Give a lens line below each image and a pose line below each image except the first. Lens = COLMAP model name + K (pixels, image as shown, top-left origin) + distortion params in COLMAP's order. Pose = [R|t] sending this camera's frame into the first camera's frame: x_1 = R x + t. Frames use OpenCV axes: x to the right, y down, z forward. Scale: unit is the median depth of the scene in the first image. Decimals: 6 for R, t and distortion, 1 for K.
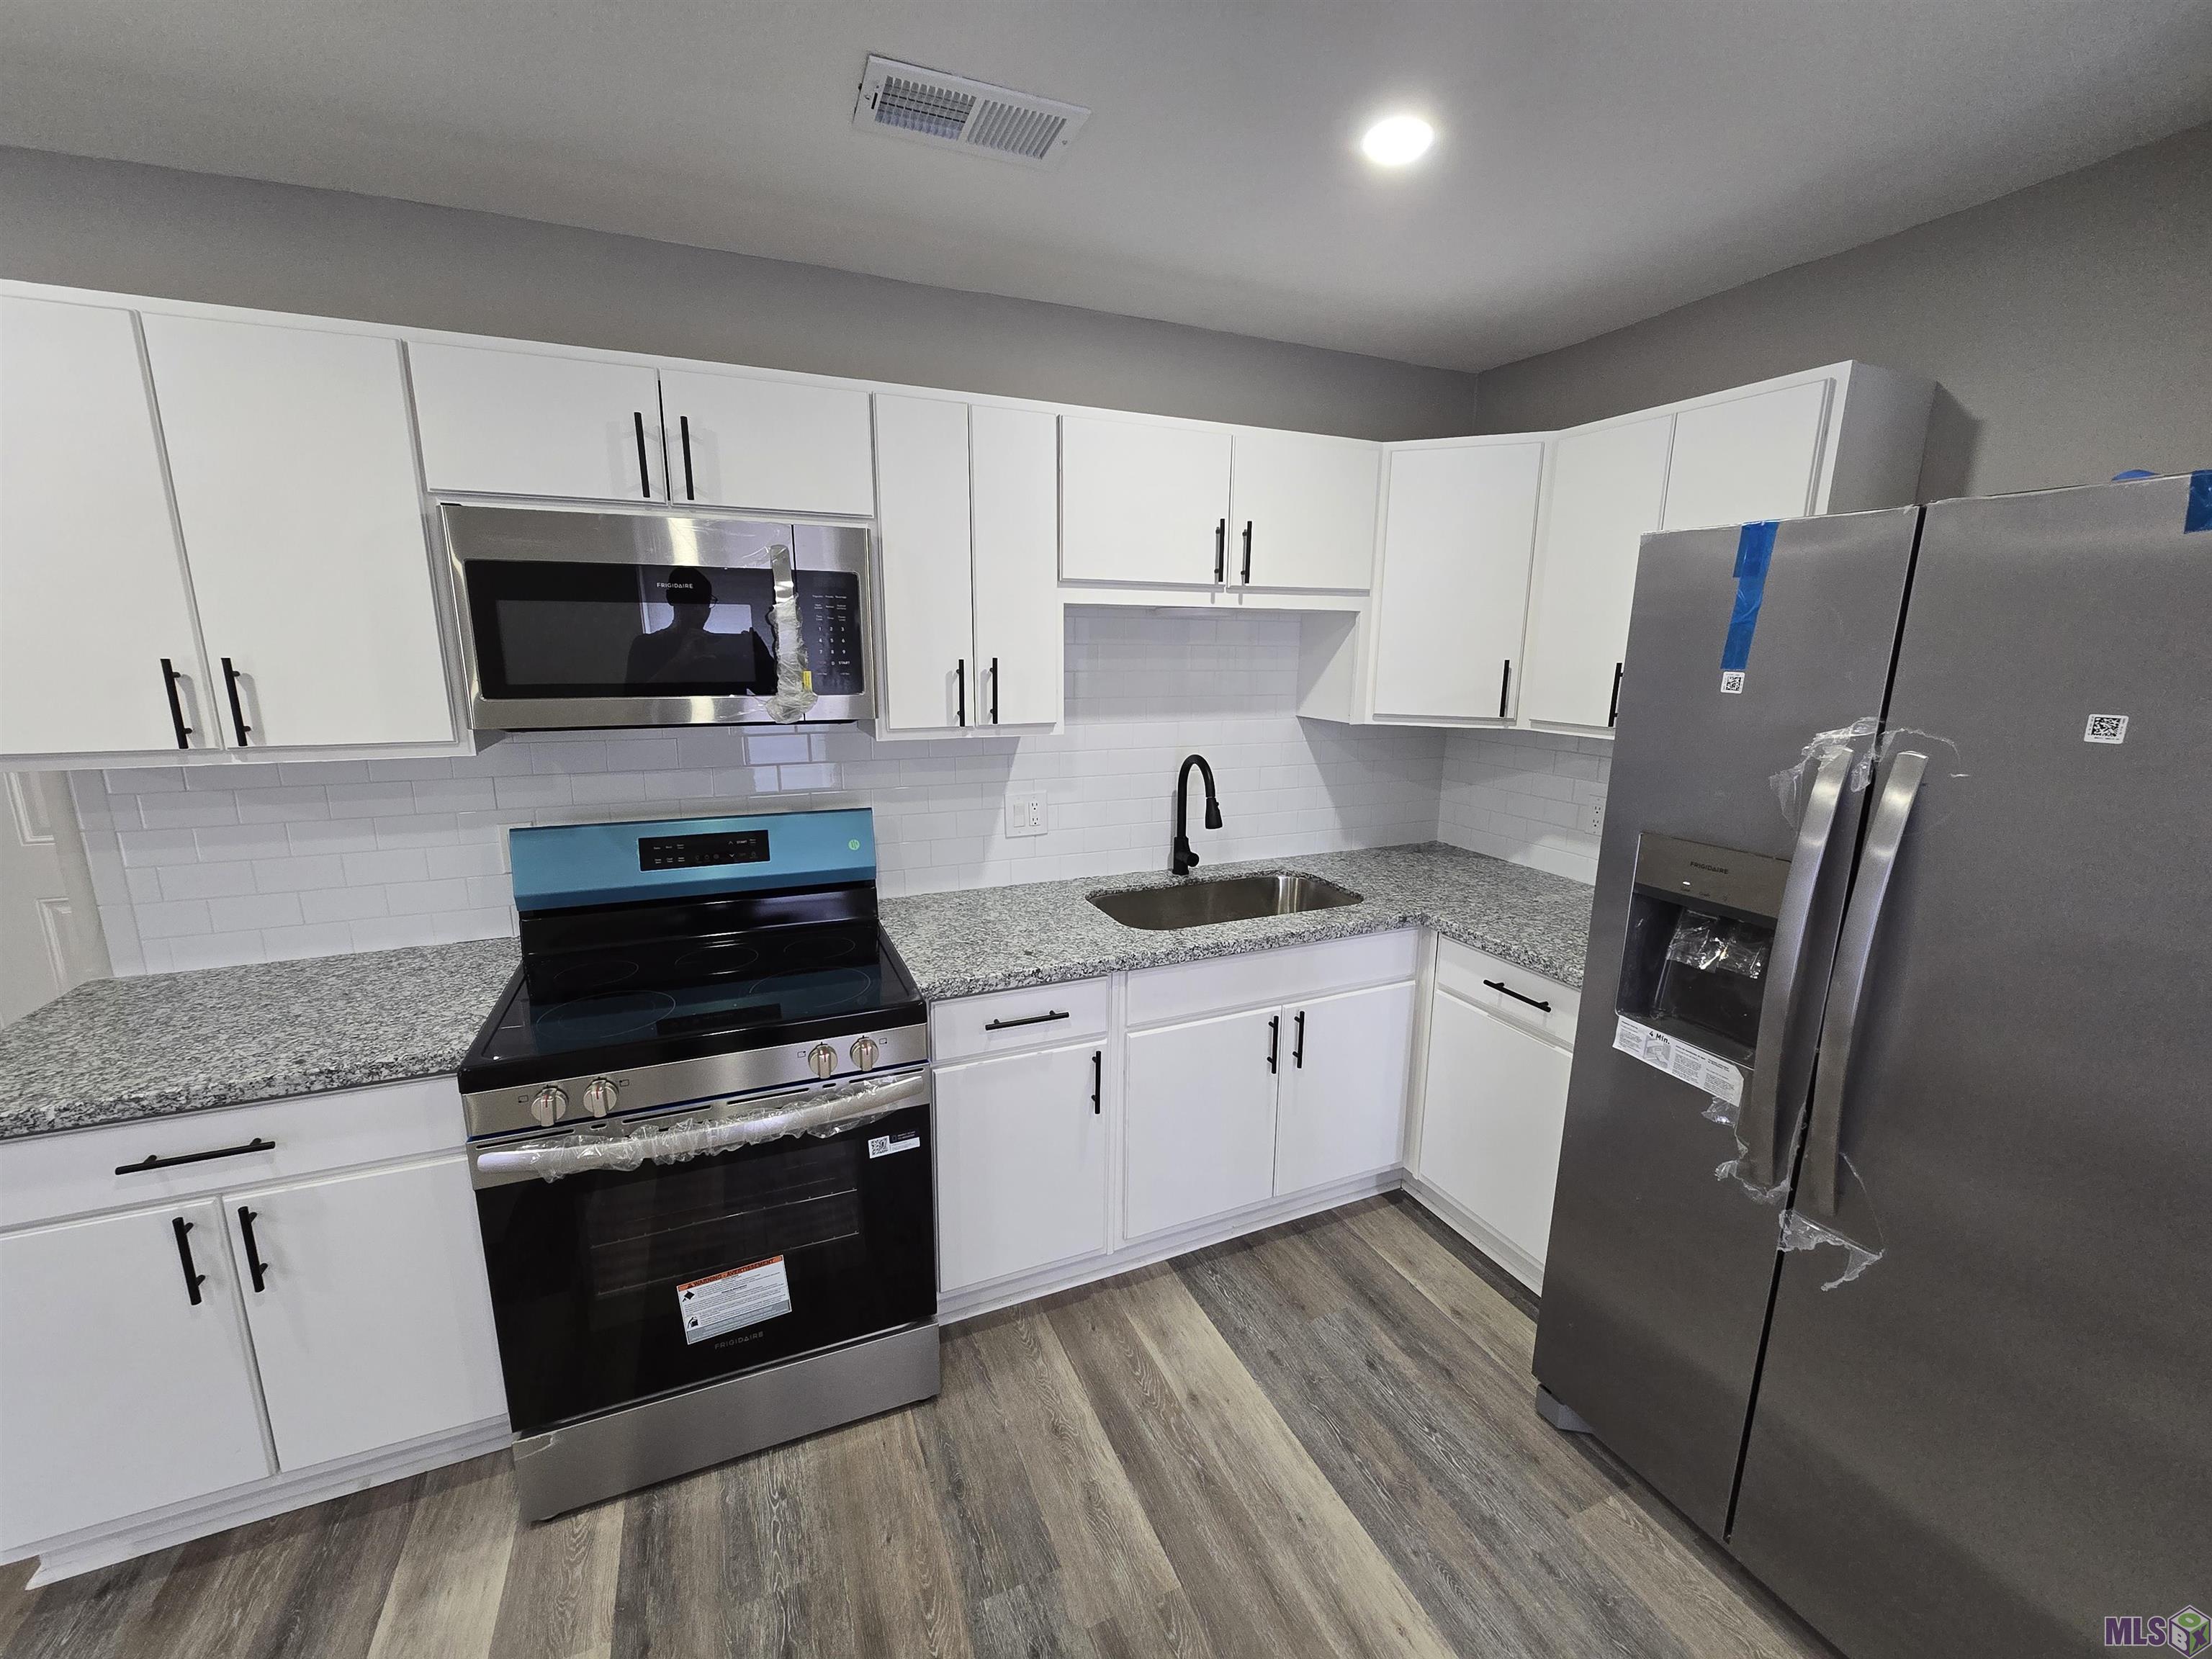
lens RADIAL K [[900.0, 0, 1117.5], [0, 900.0, 832.9], [0, 0, 1]] dist [-0.003123, 0.000661]
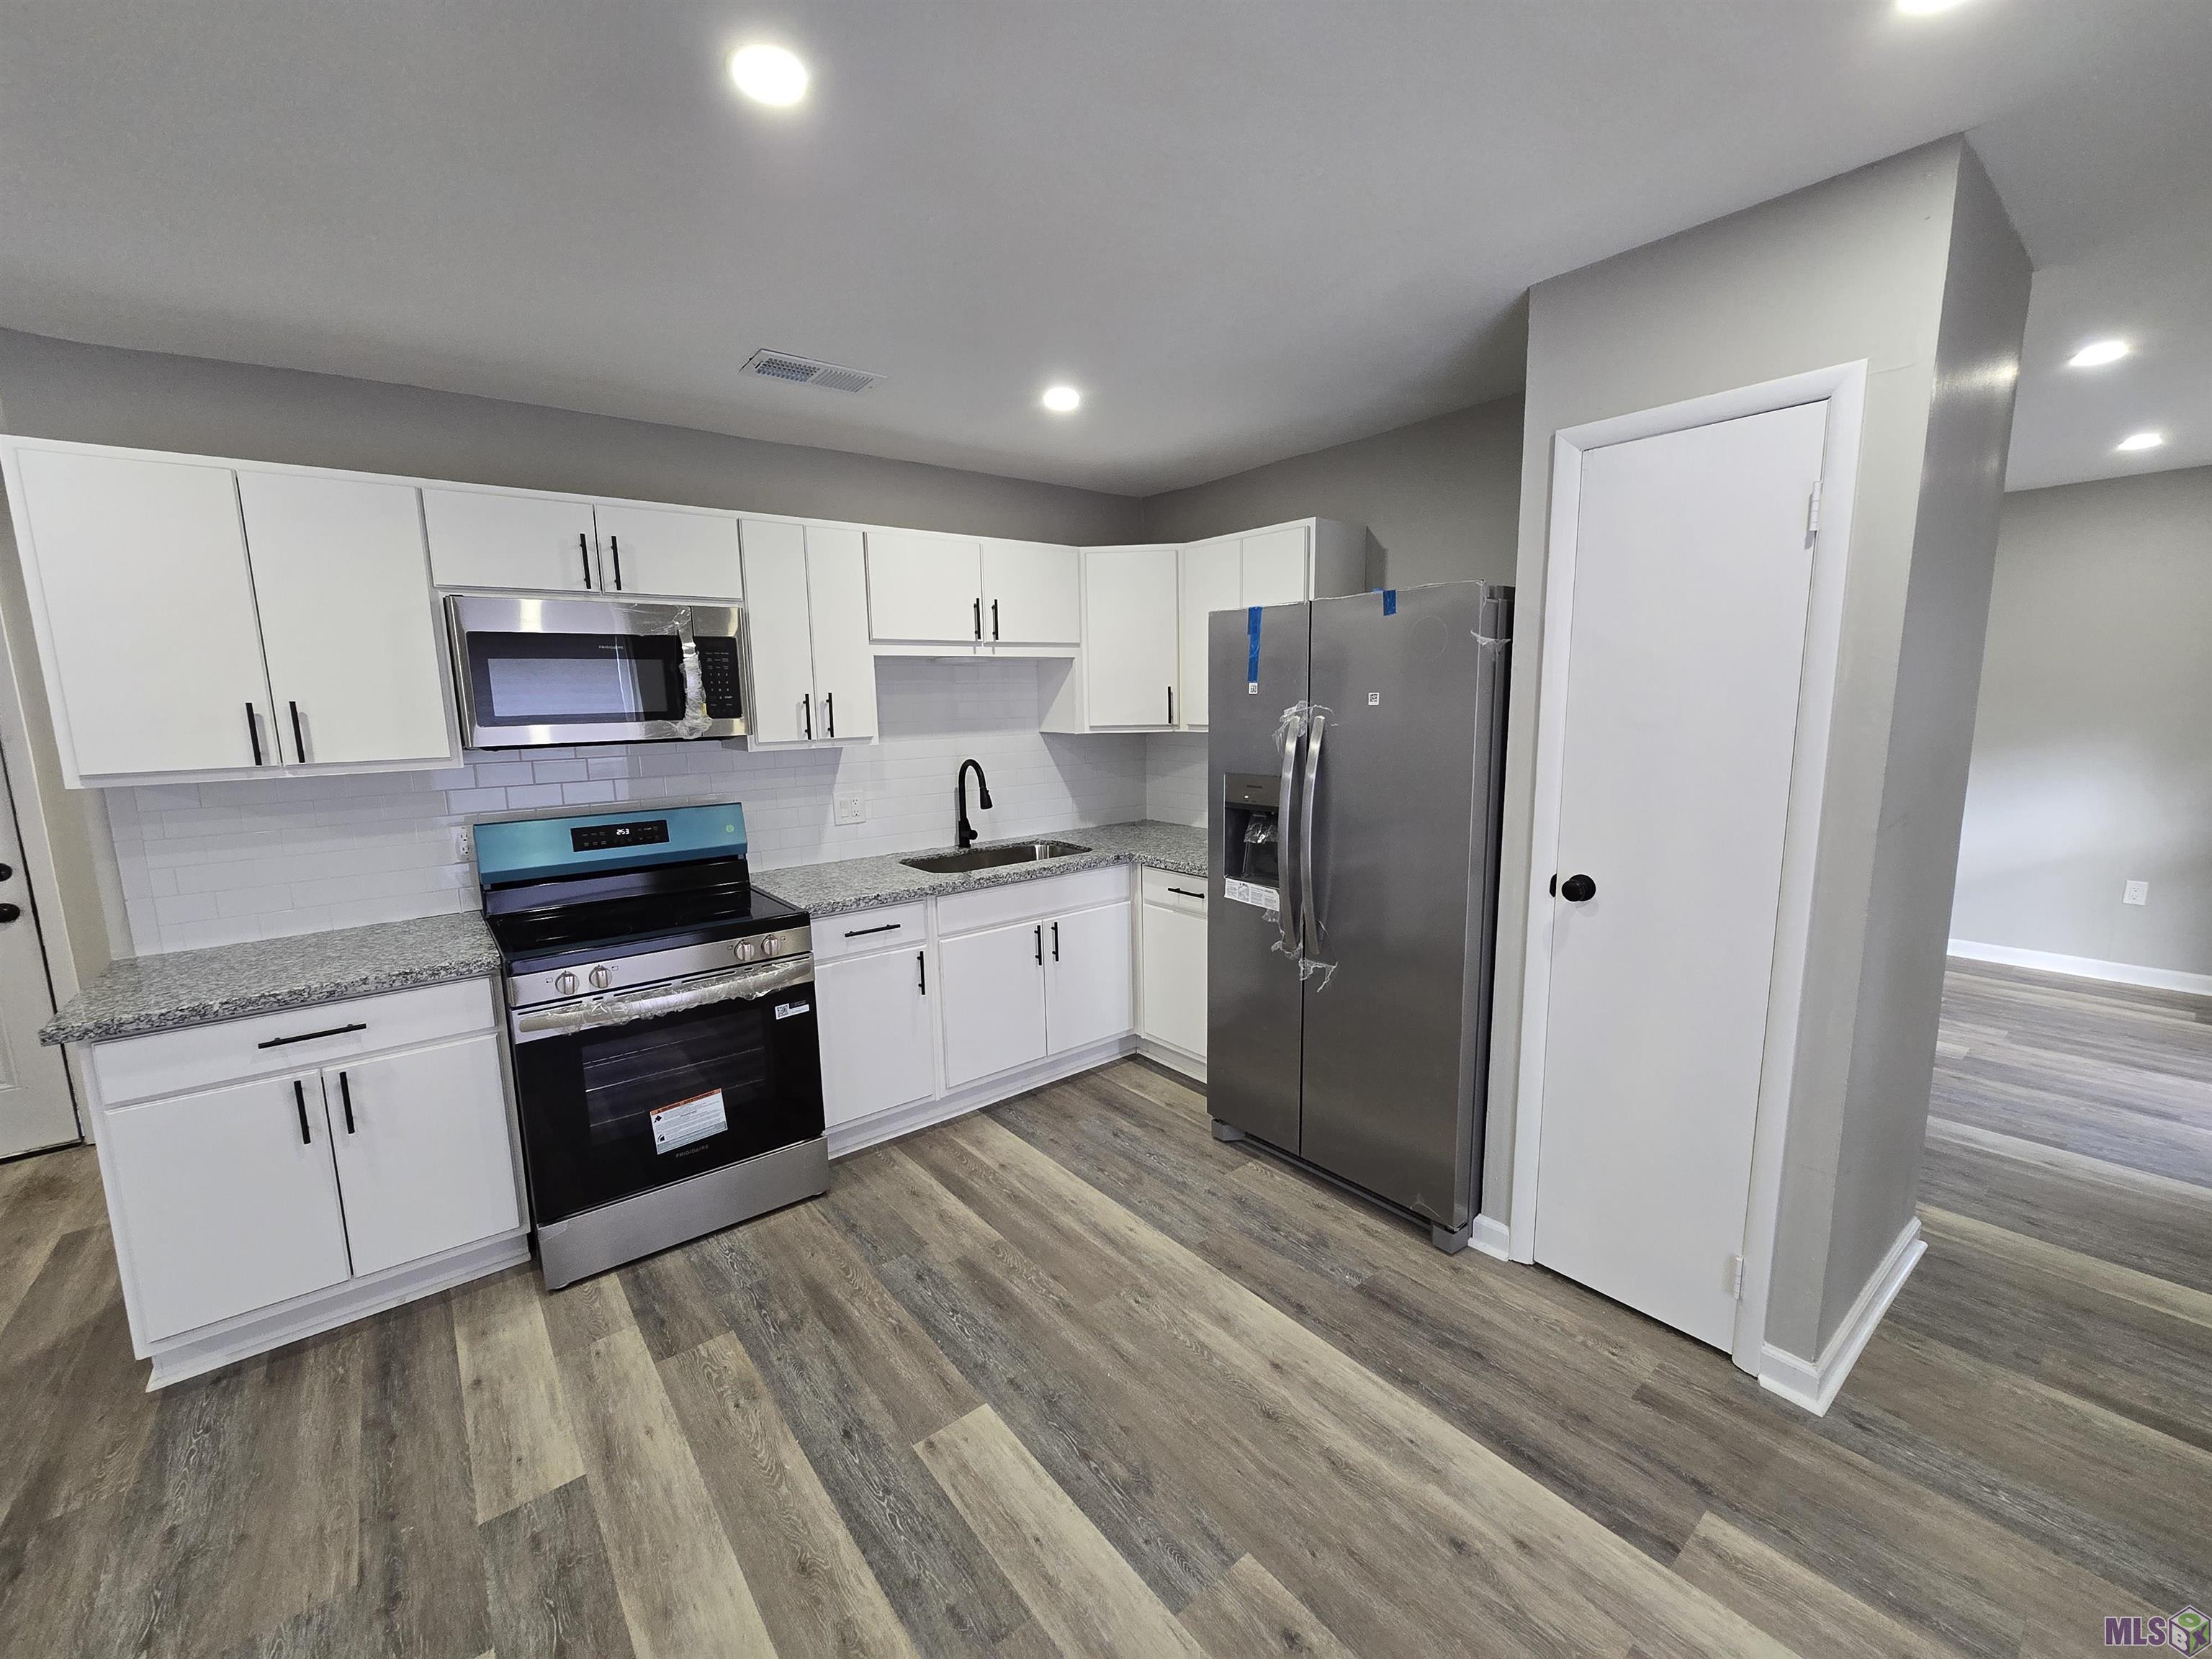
lens RADIAL K [[900.0, 0, 1117.5], [0, 900.0, 832.9], [0, 0, 1]] dist [-0.003123, 0.000661]
pose [[0.964393, -0.068057, 0.255566, -0.081752], [0.082405, 0.995544, -0.045847, 0.154383], [-0.251306, 0.065275, 0.965704, -0.576902]]
